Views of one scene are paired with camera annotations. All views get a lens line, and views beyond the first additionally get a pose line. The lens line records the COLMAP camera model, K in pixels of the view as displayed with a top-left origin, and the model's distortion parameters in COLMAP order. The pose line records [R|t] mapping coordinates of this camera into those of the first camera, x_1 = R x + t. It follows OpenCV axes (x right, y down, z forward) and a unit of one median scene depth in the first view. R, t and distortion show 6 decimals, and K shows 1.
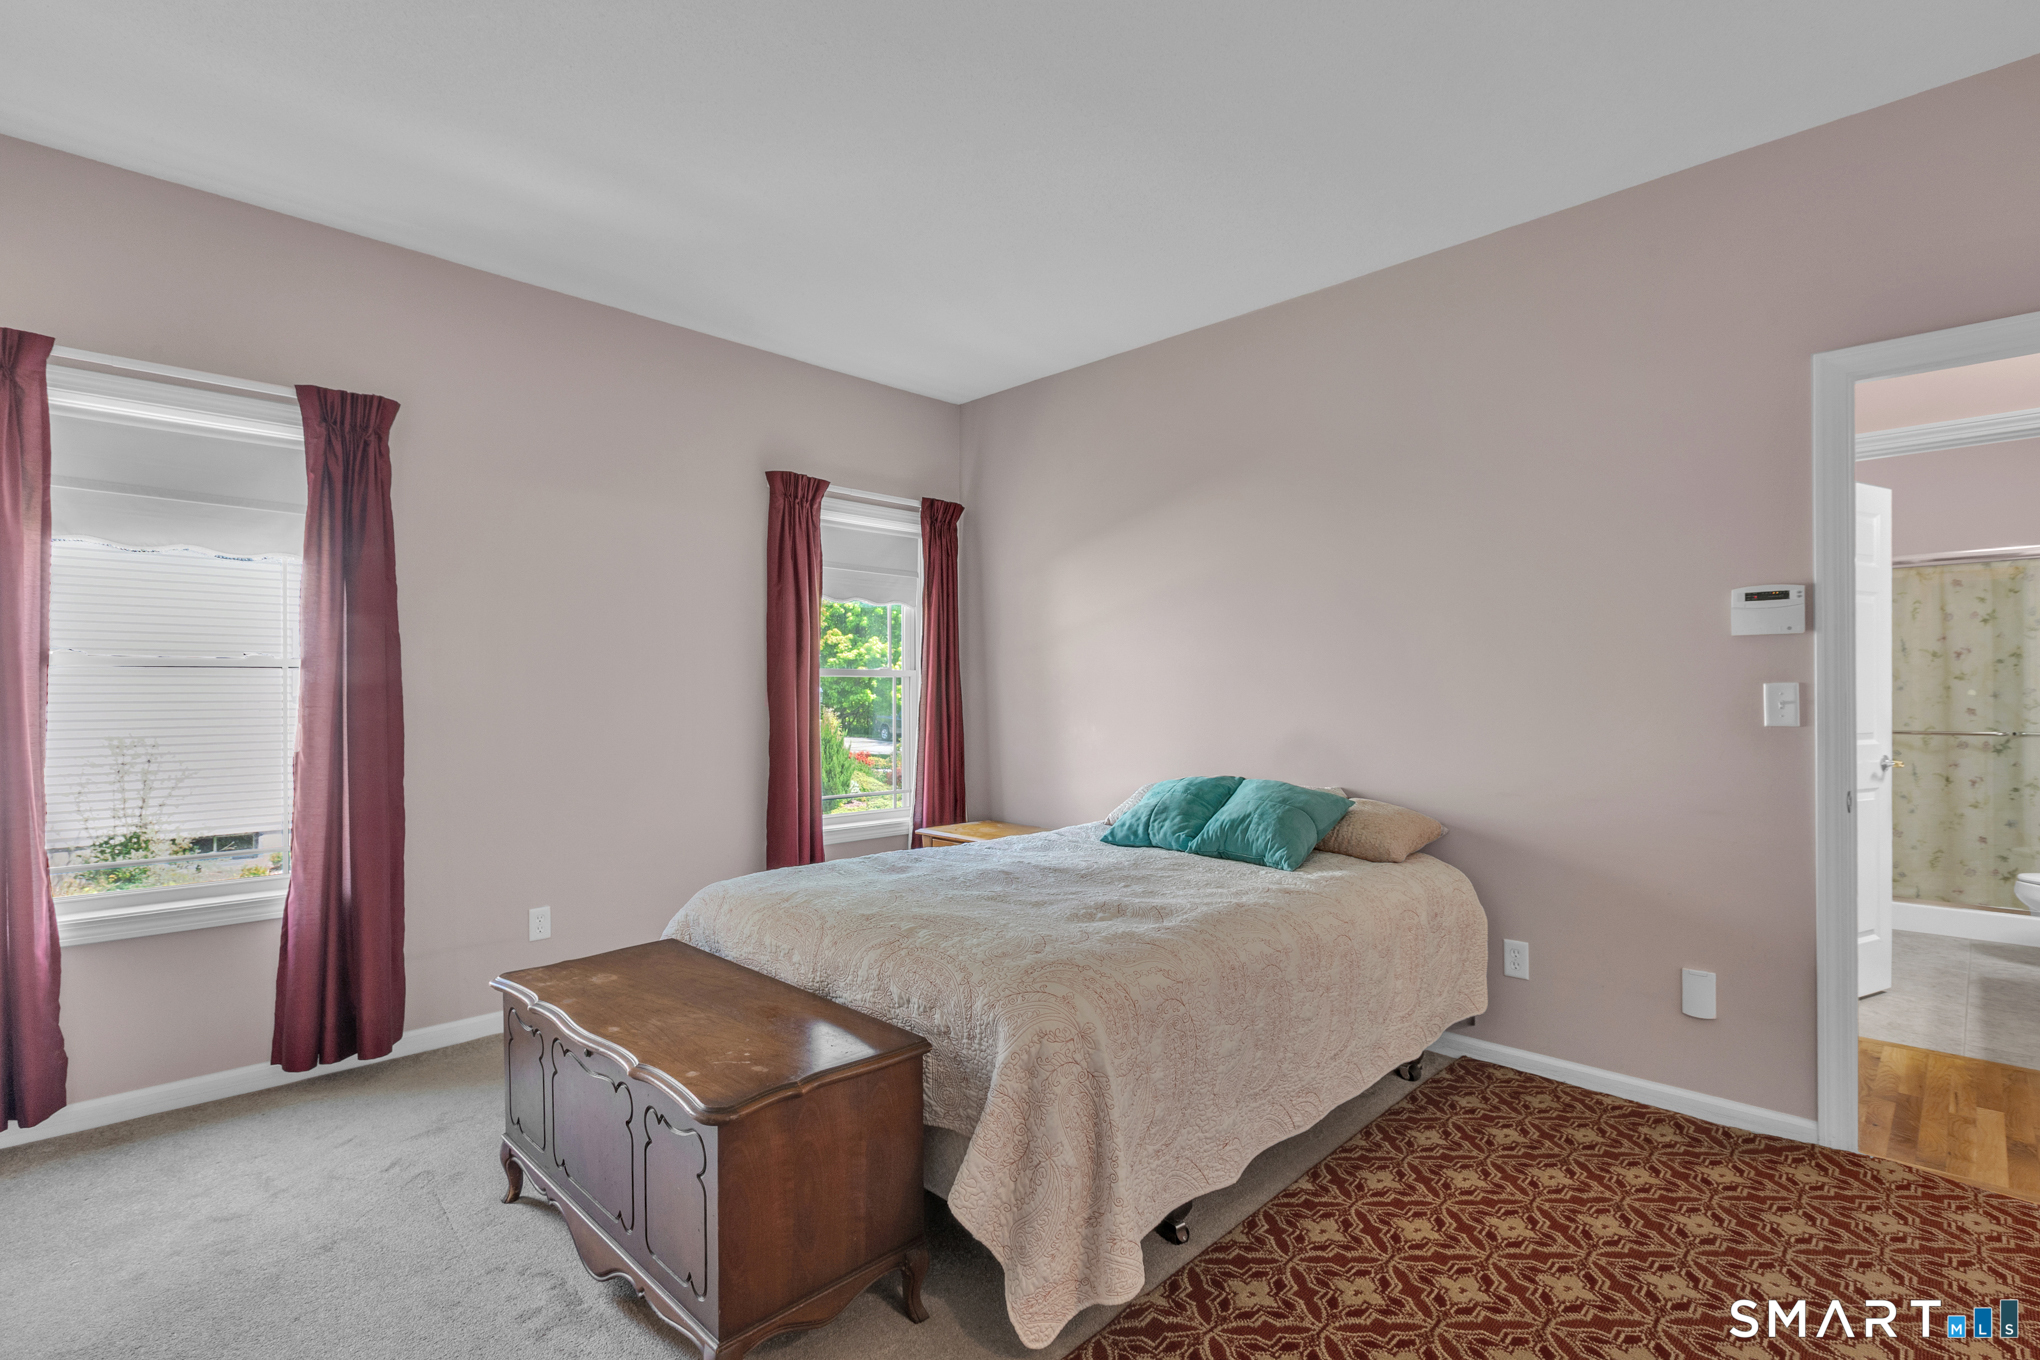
lens RADIAL K [[970.6, 0, 1014.7], [0, 970.6, 687.0], [0, 0, 1]] dist [-0.011624, 0.003085]
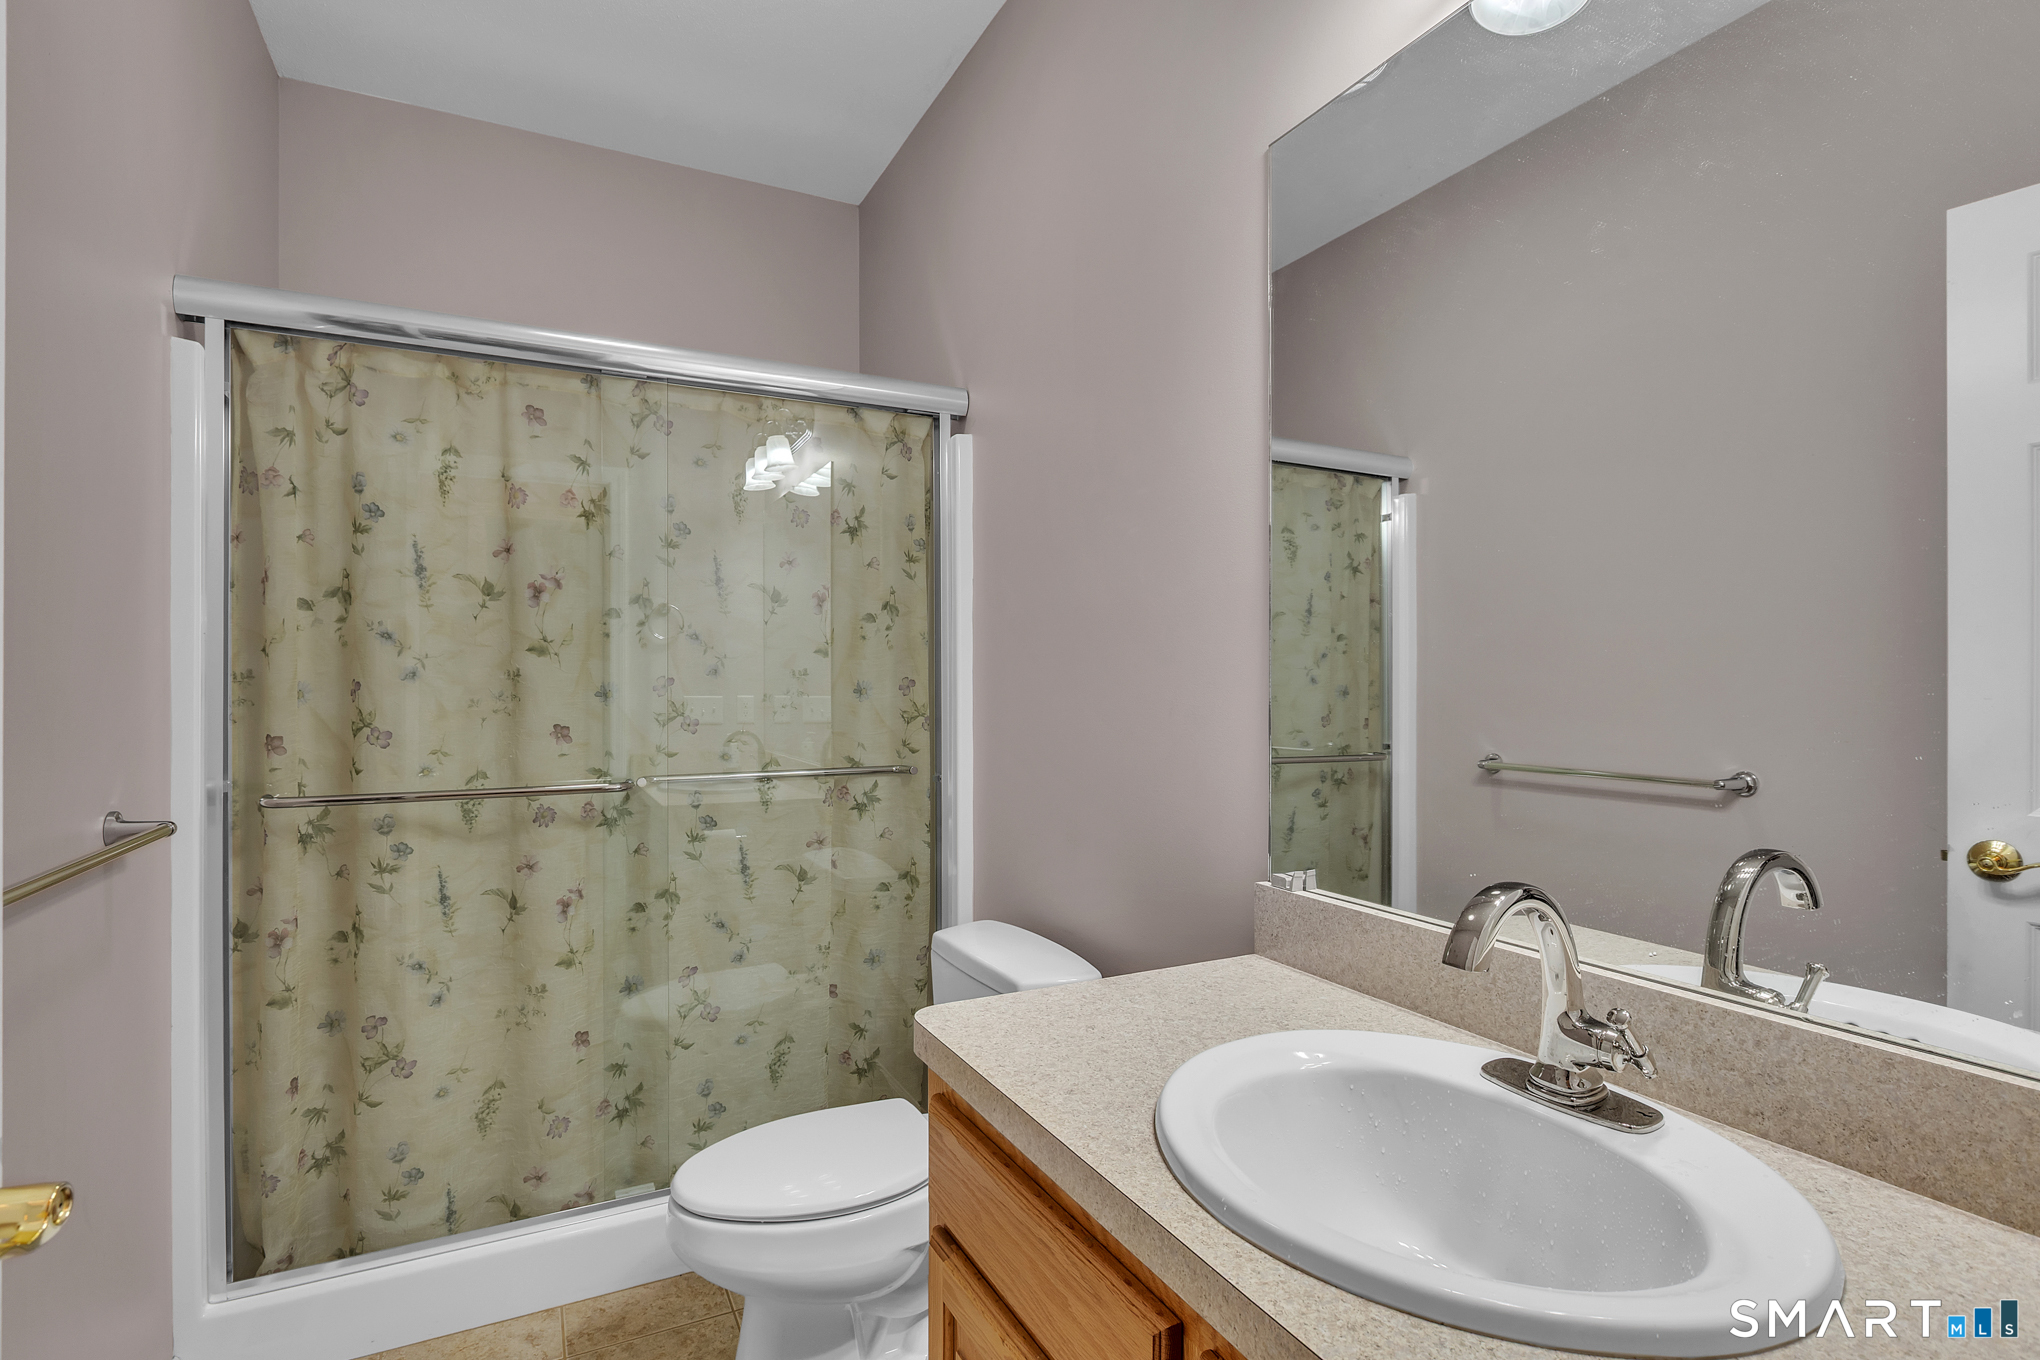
lens RADIAL K [[970.6, 0, 1007.1], [0, 970.6, 678.2], [0, 0, 1]] dist [-0.011624, 0.003085]
pose [[0.324977, -0.004497, 0.945711, 0.645342], [-0.007850, 0.999941, 0.007452, -0.002278], [-0.945689, -0.009846, 0.324922, 0.665501]]
